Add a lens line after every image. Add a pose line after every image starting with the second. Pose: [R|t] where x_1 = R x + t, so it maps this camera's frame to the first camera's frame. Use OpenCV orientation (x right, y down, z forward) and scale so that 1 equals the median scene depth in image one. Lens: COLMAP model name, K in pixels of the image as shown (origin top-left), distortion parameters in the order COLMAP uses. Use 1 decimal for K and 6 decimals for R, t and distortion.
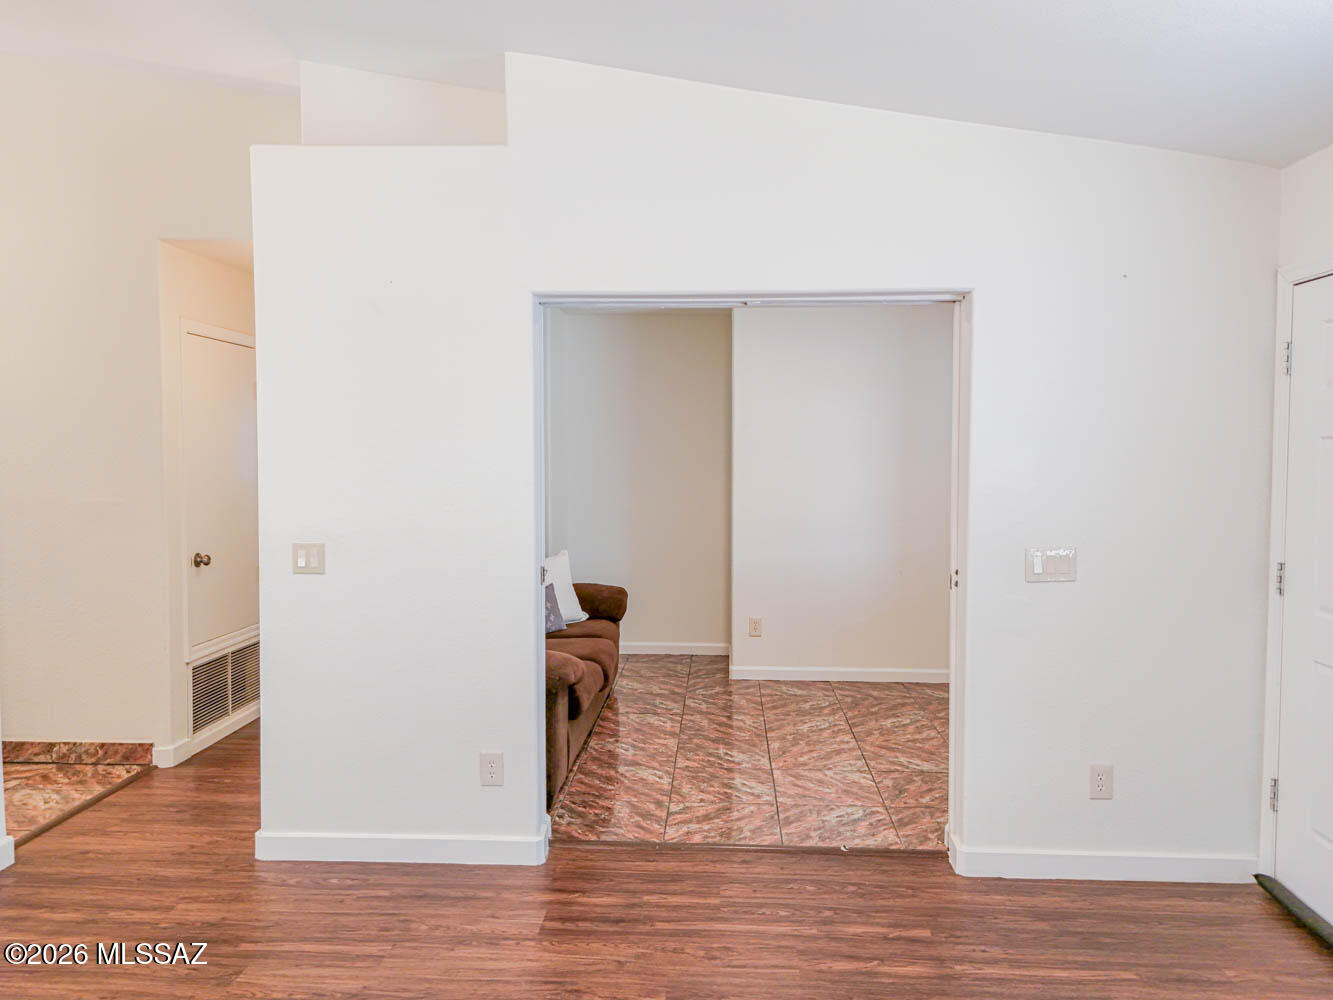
lens RADIAL K [[987.2, 0, 666.5], [0, 987.2, 500.0], [0, 0, 1]] dist [0.033952, -0.012724]
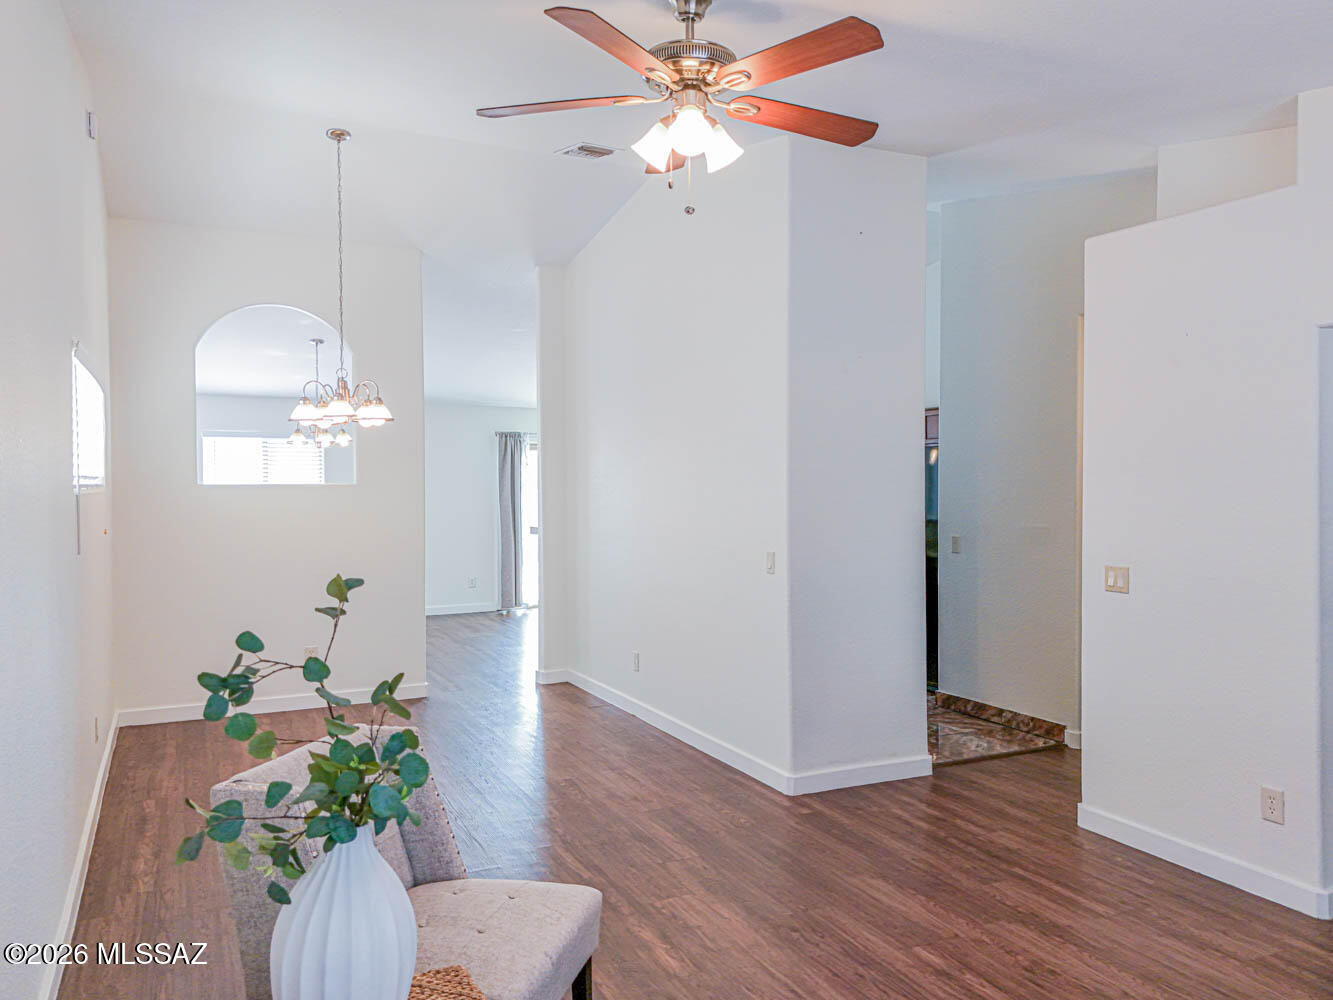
lens RADIAL K [[987.2, 0, 666.5], [0, 987.2, 500.0], [0, 0, 1]] dist [0.033952, -0.012724]
pose [[0.488309, 0.012356, -0.872583, 0.391389], [-0.039816, 0.999174, -0.008133, -0.003455], [0.871762, 0.038714, 0.488398, -0.038299]]
